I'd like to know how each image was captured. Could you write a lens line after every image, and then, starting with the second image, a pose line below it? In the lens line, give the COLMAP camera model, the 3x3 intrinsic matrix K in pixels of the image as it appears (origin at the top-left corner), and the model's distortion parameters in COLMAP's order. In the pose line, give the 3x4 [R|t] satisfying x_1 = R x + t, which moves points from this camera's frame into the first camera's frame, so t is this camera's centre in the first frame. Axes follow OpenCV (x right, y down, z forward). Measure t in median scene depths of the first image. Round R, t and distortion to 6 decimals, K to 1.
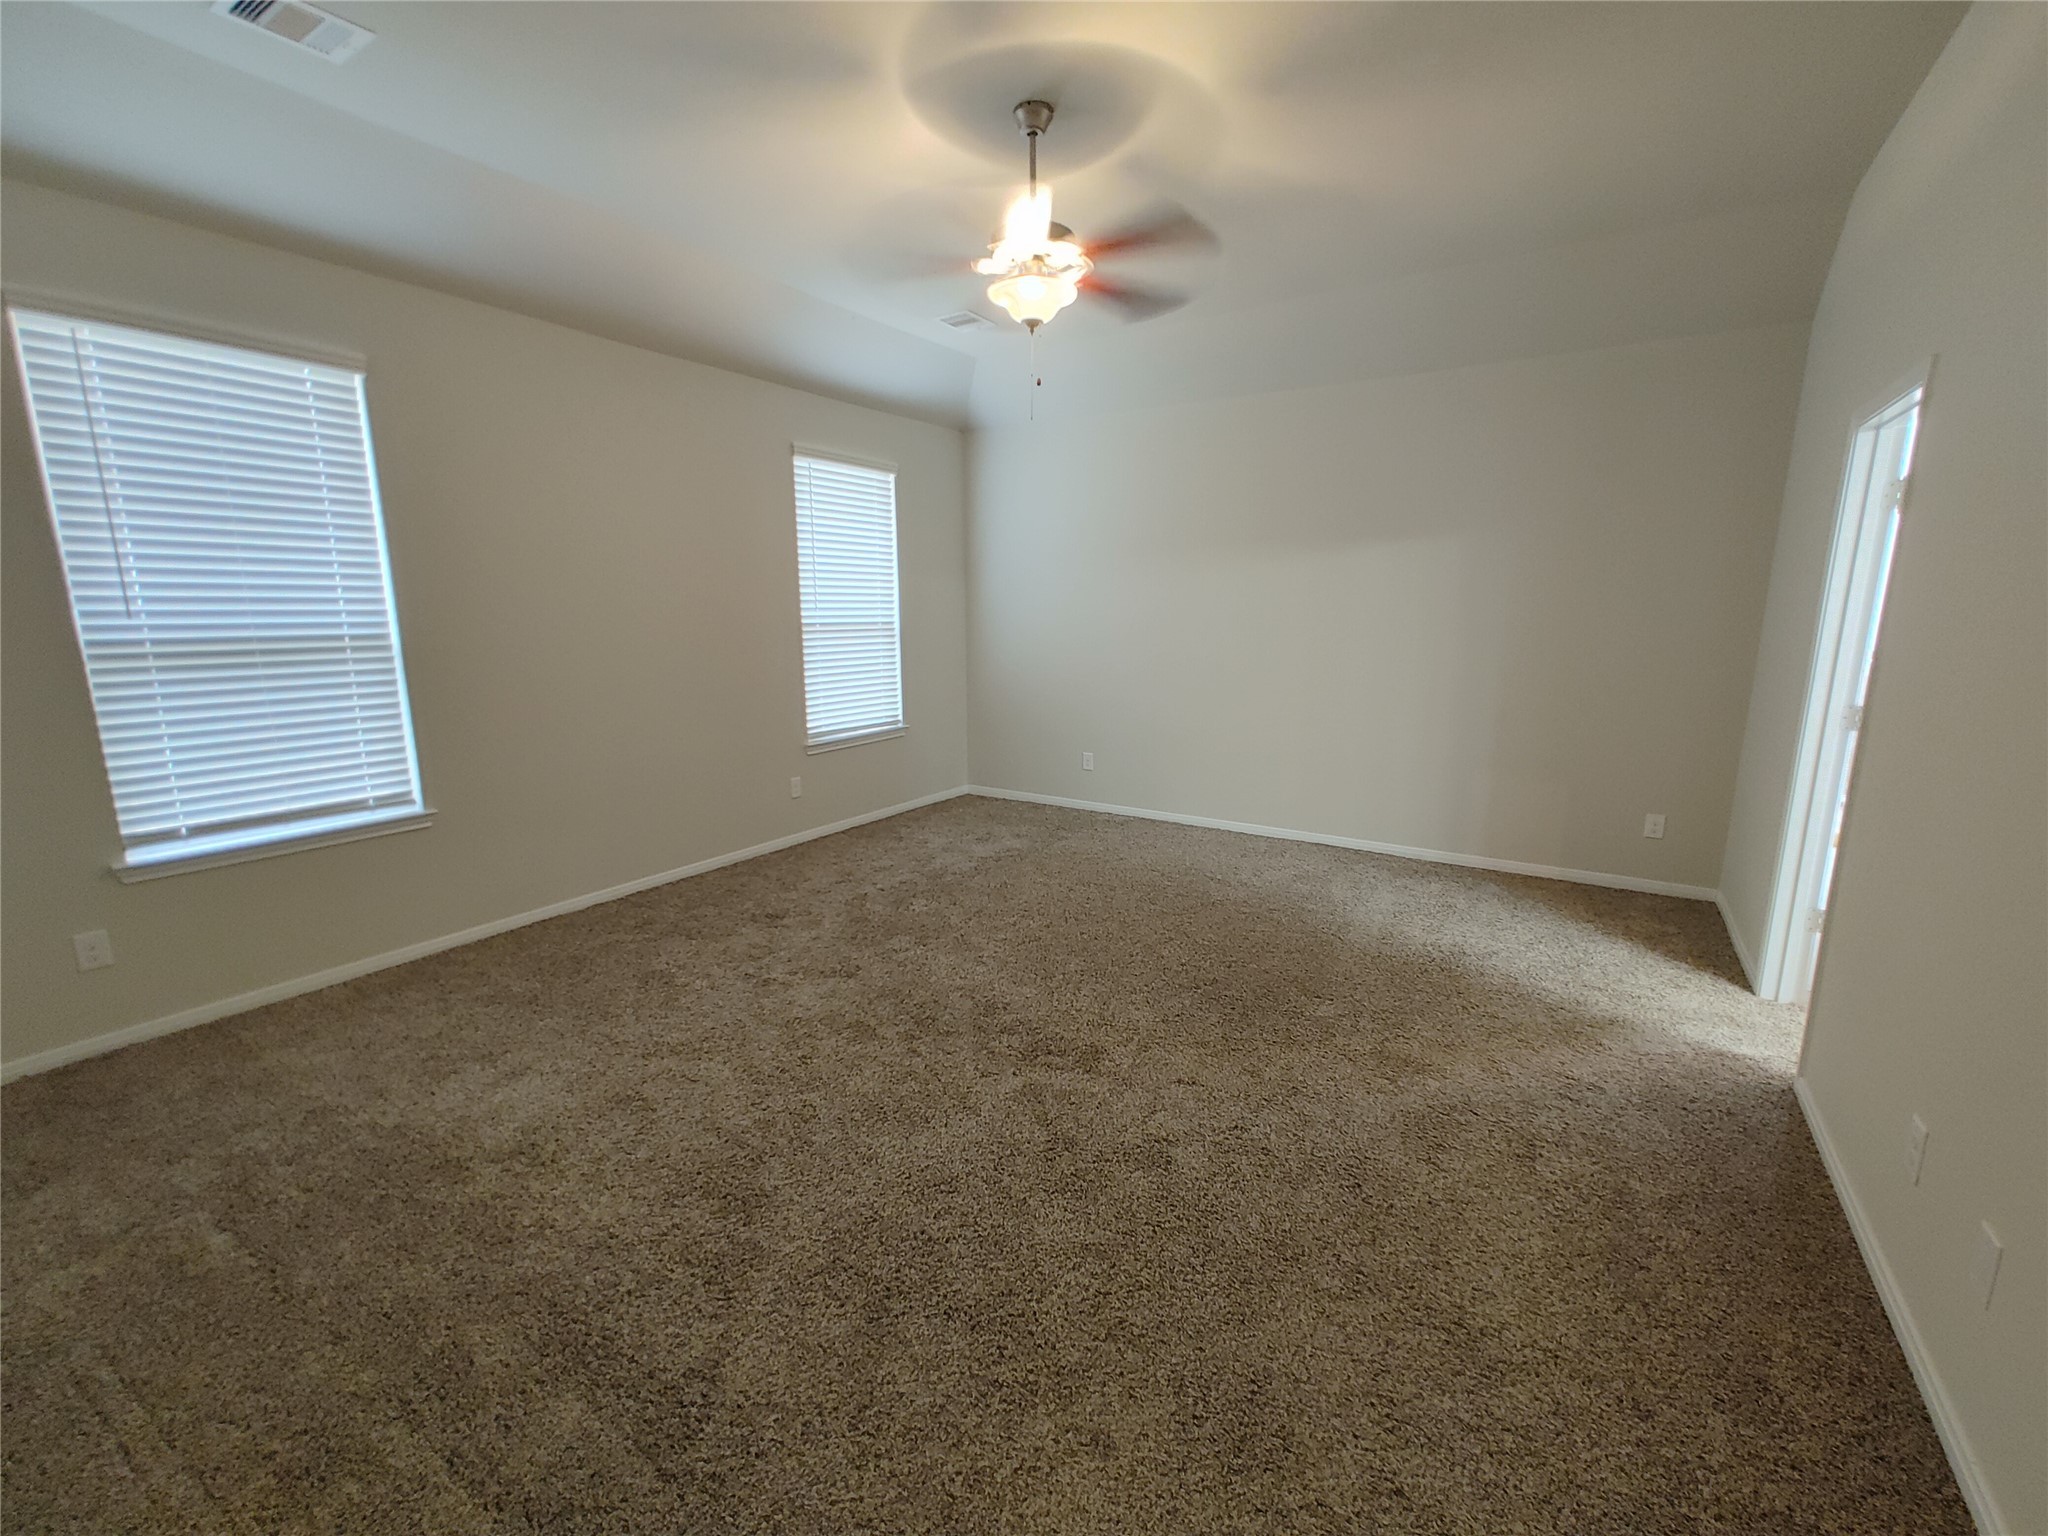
lens RADIAL K [[876.1, 0, 1034.2], [0, 876.1, 776.4], [0, 0, 1]] dist [0.000143, 0.004969]
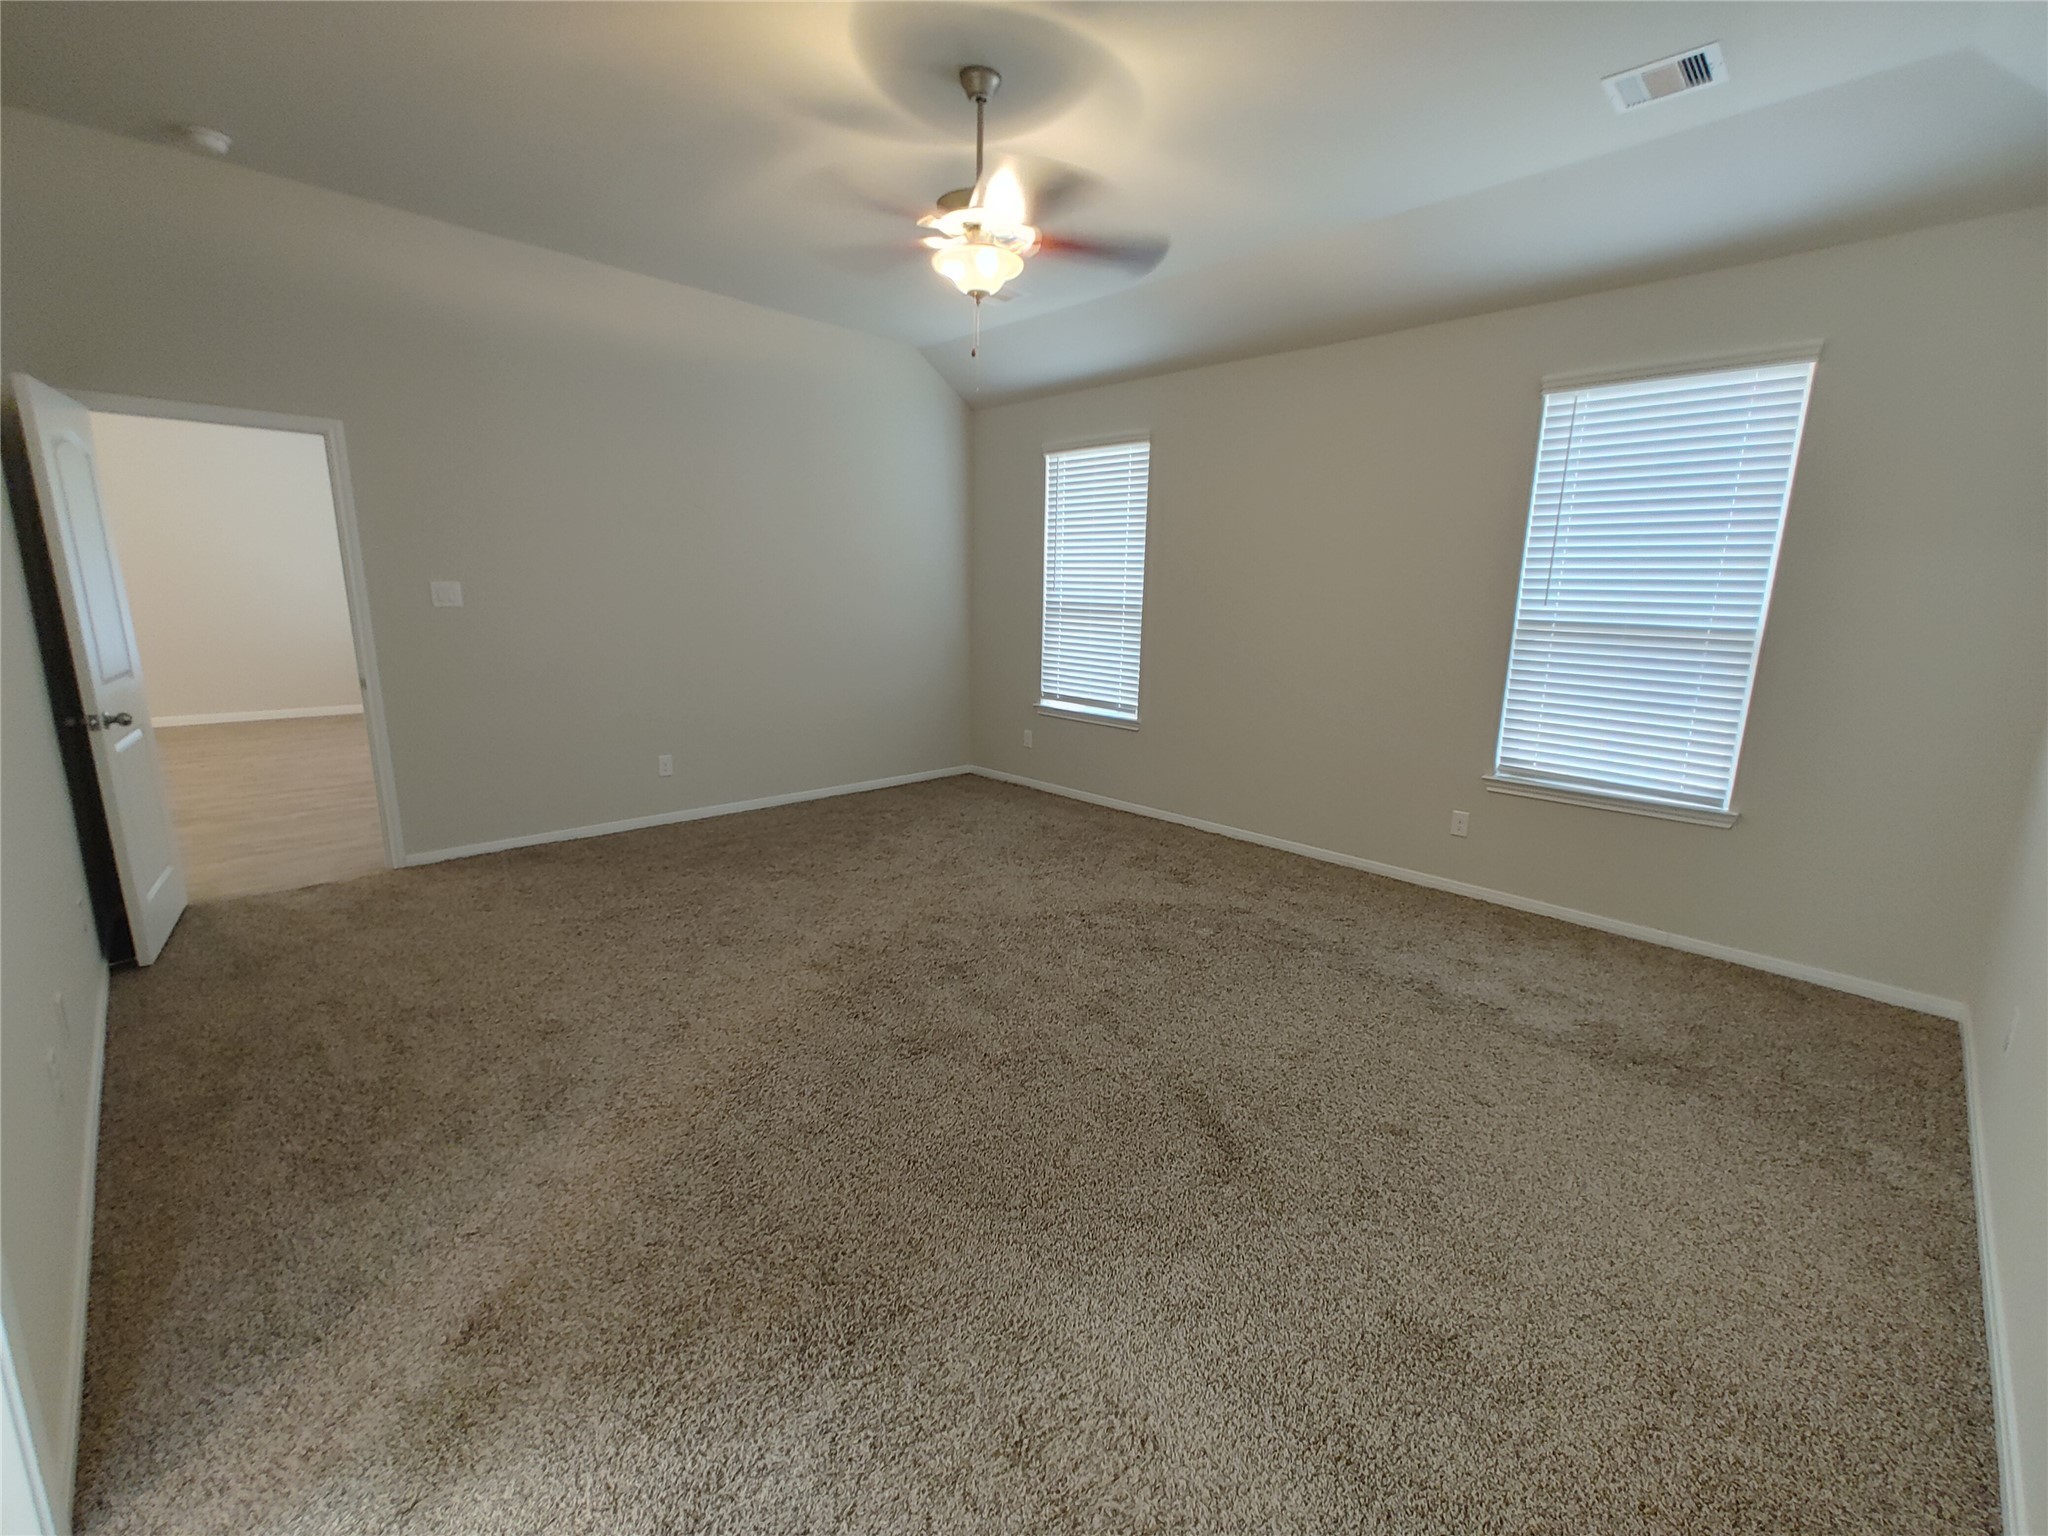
lens RADIAL K [[876.1, 0, 1034.2], [0, 876.1, 776.4], [0, 0, 1]] dist [0.000143, 0.004969]
pose [[-0.236609, 0.205149, -0.949700, 0.852770], [-0.206694, 0.944453, 0.255512, -0.226920], [0.949365, 0.256753, -0.181063, 1.140114]]
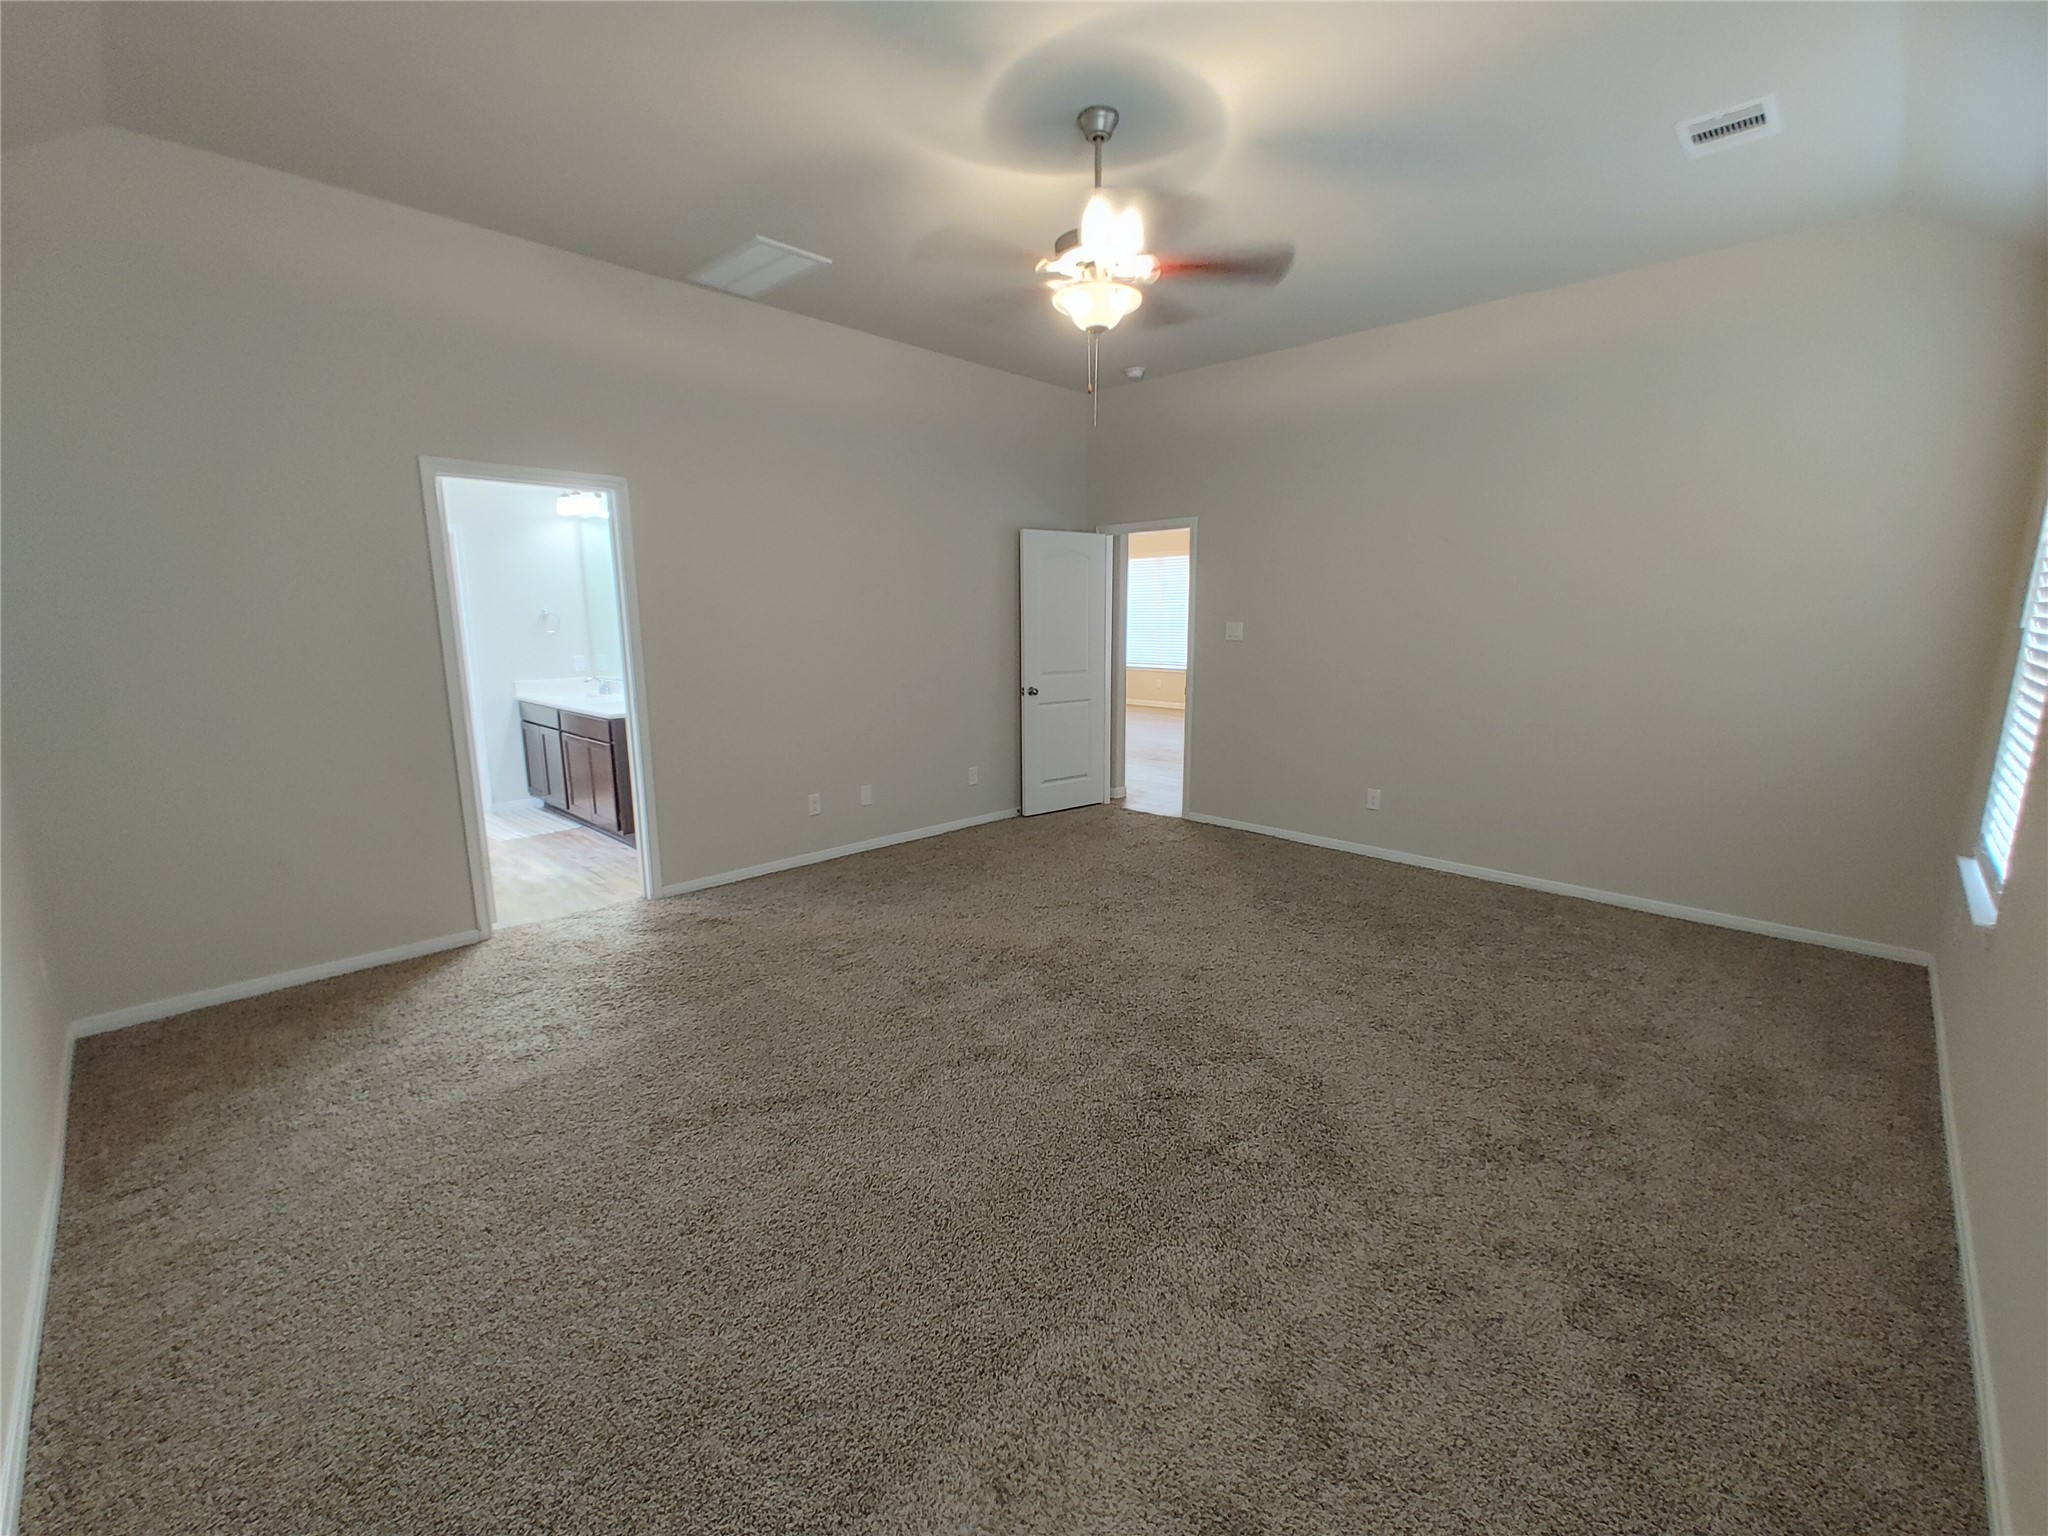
lens RADIAL K [[876.1, 0, 1034.2], [0, 876.1, 776.4], [0, 0, 1]] dist [0.000143, 0.004969]
pose [[-0.976818, -0.041093, 0.210088, -0.145682], [0.039647, 0.929695, 0.366189, -0.347959], [-0.210366, 0.366030, -0.906514, 1.745535]]
